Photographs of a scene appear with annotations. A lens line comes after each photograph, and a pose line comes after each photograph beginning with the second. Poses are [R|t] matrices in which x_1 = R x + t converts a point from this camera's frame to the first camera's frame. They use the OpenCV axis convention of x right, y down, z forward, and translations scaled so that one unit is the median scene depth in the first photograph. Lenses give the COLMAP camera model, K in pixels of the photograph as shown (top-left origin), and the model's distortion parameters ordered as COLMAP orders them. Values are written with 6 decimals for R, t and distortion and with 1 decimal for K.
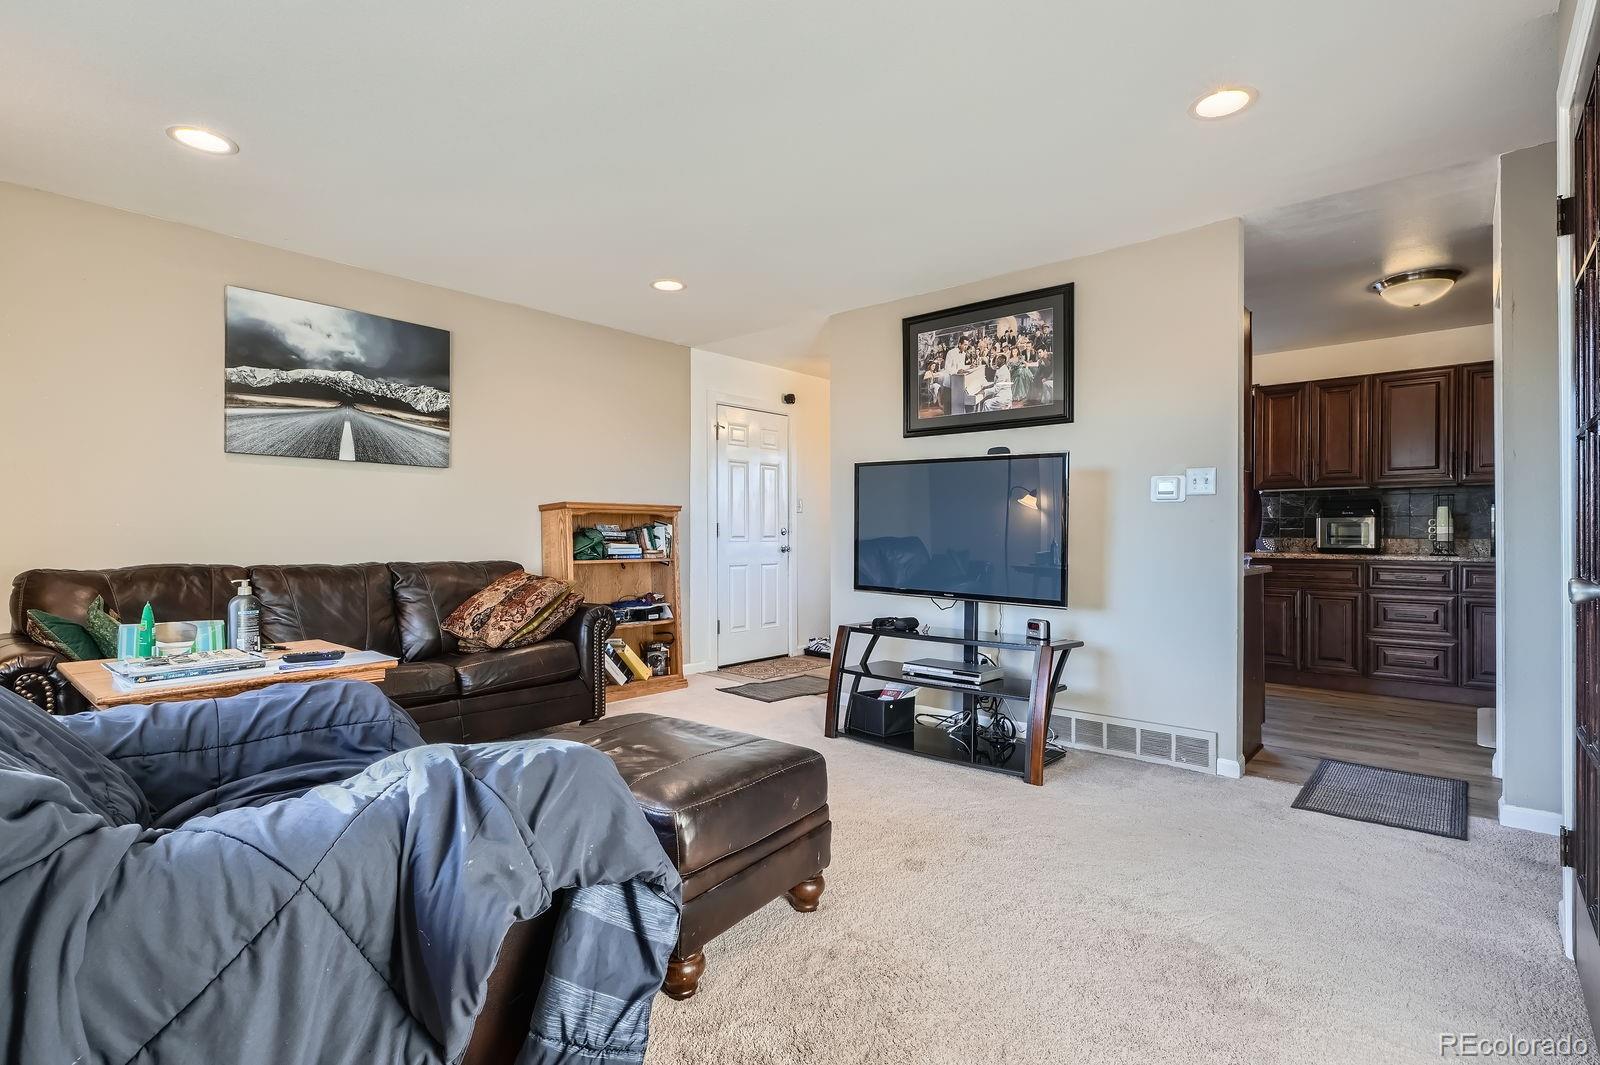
lens RADIAL K [[796.3, 0, 788.8], [0, 796.3, 533.6], [0, 0, 1]] dist [-0.010385, 0.007364]
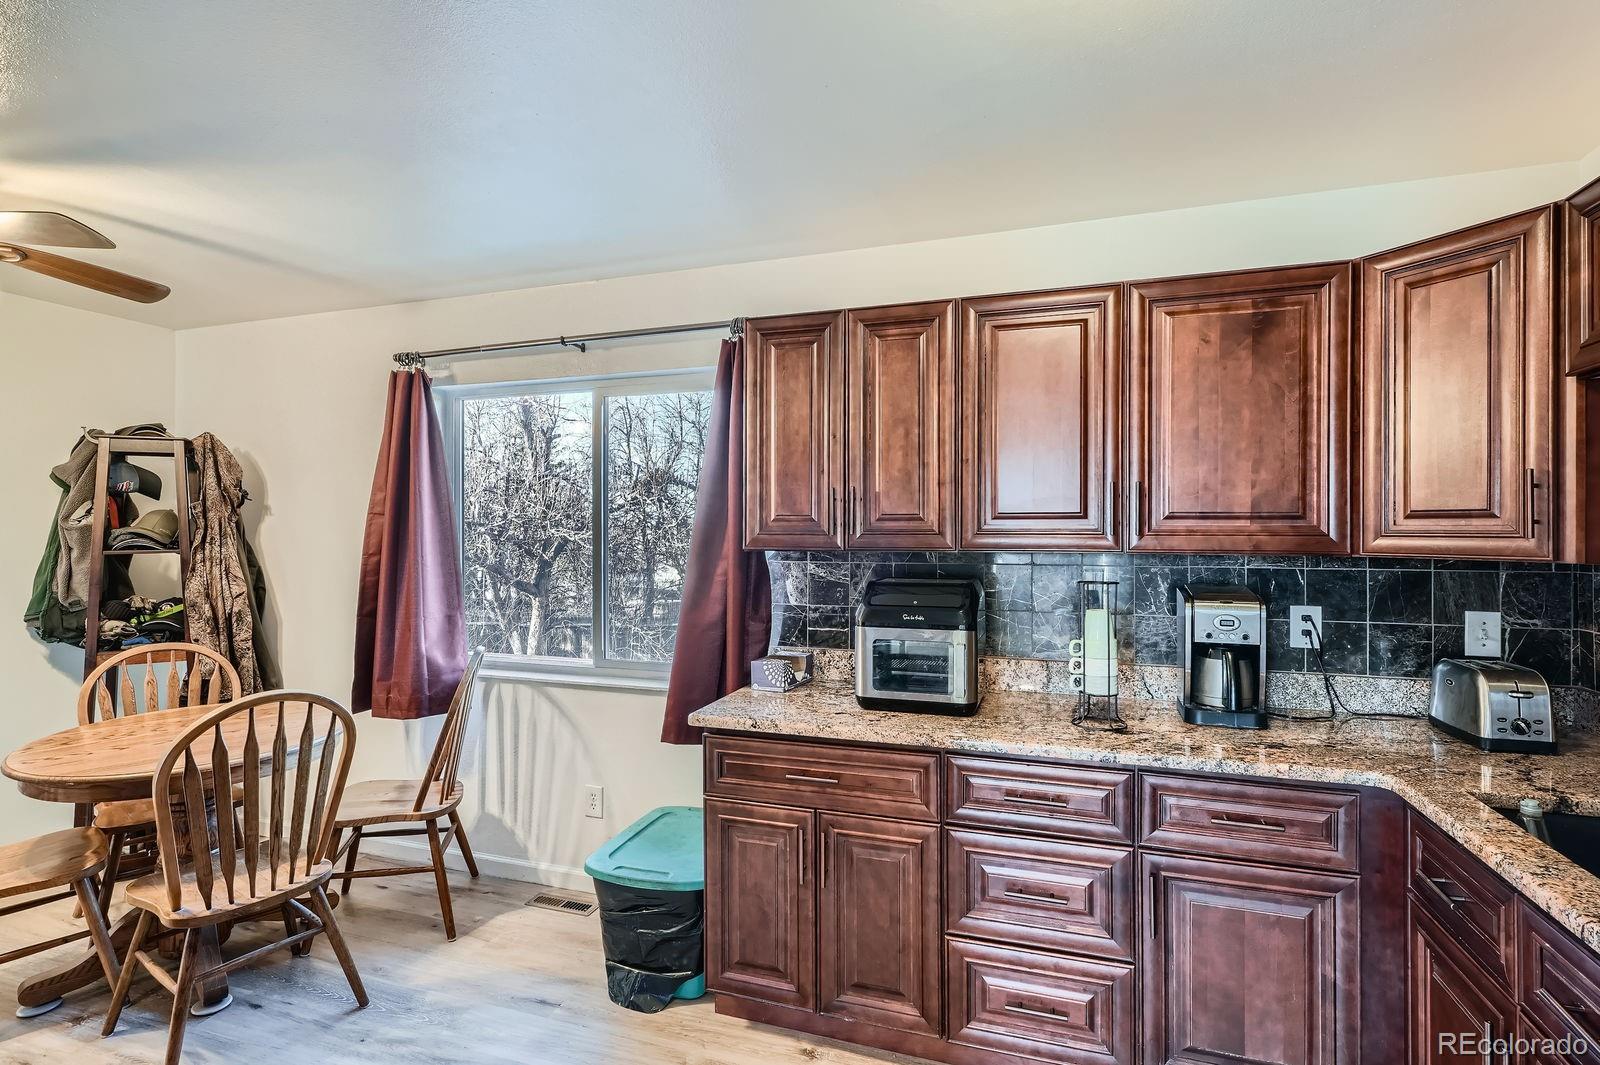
lens RADIAL K [[796.3, 0, 796.8], [0, 796.3, 522.7], [0, 0, 1]] dist [-0.010385, 0.007364]
pose [[0.926031, 0.000320, 0.377447, 0.718386], [0.001858, 0.999984, -0.005406, -0.110304], [-0.377443, 0.005707, 0.926015, 0.929879]]
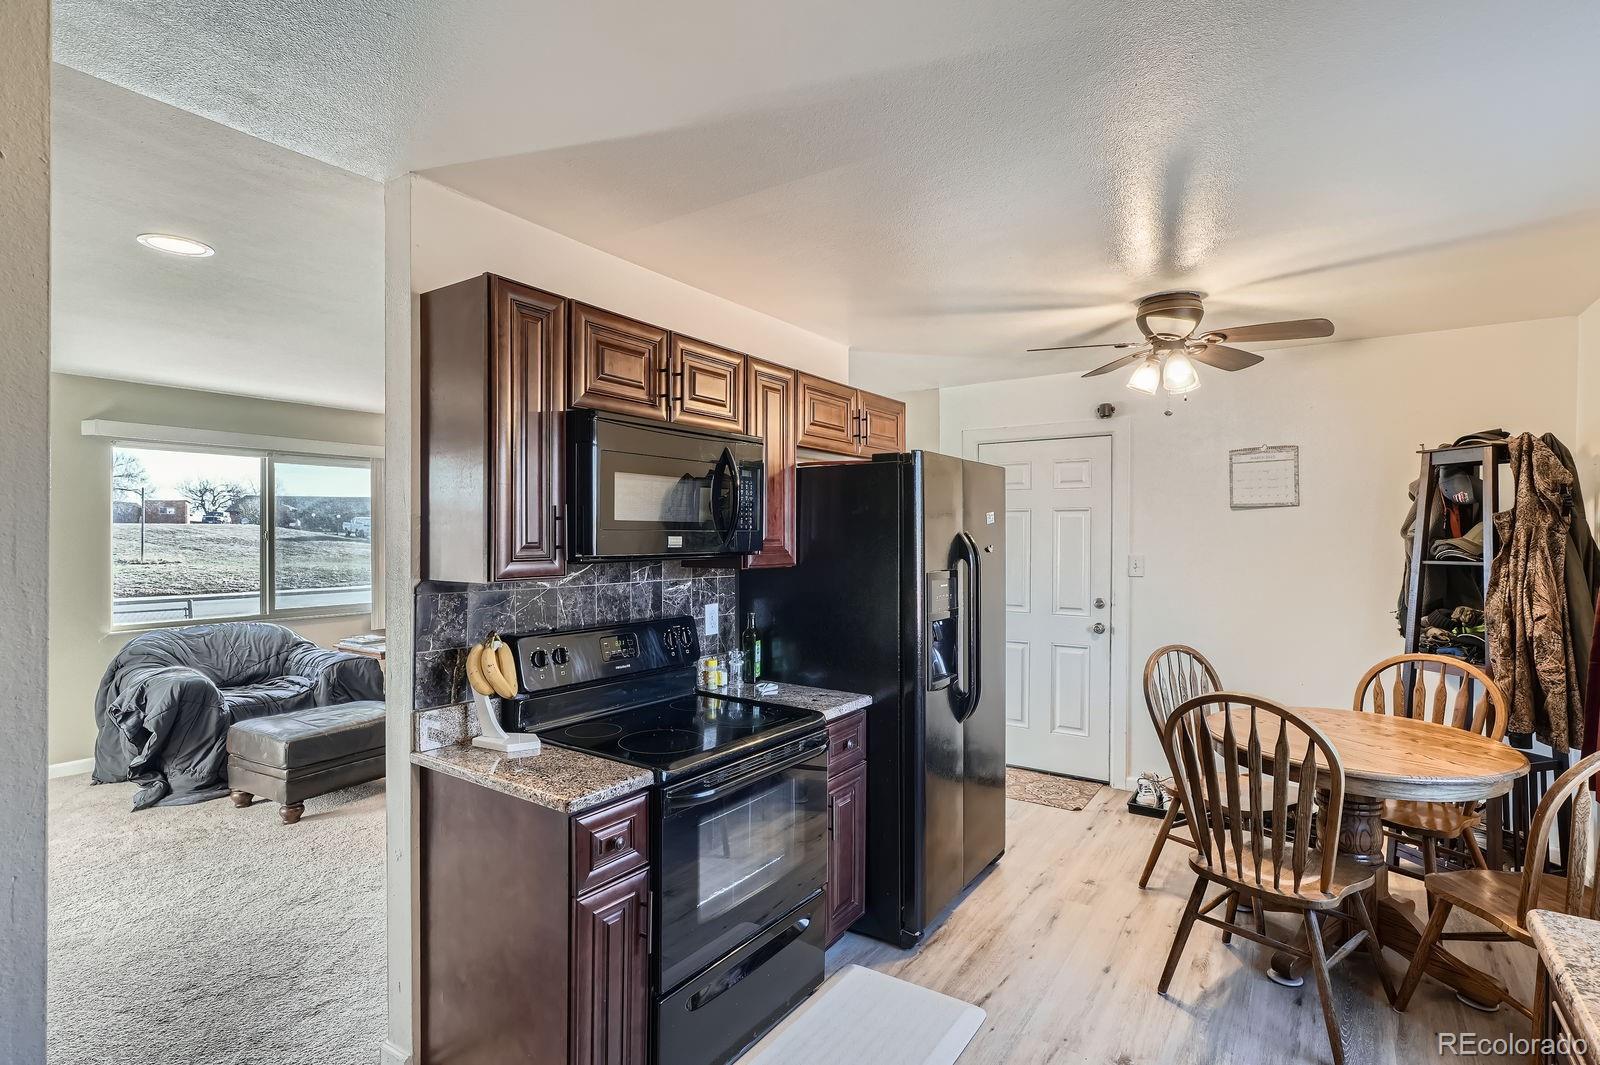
lens RADIAL K [[796.3, 0, 806.0], [0, 796.3, 541.2], [0, 0, 1]] dist [-0.010385, 0.007364]
pose [[0.077305, 0.006708, -0.996985, 1.100851], [-0.005387, 0.999966, 0.006310, -0.109773], [0.996993, 0.004883, 0.077339, 1.173121]]
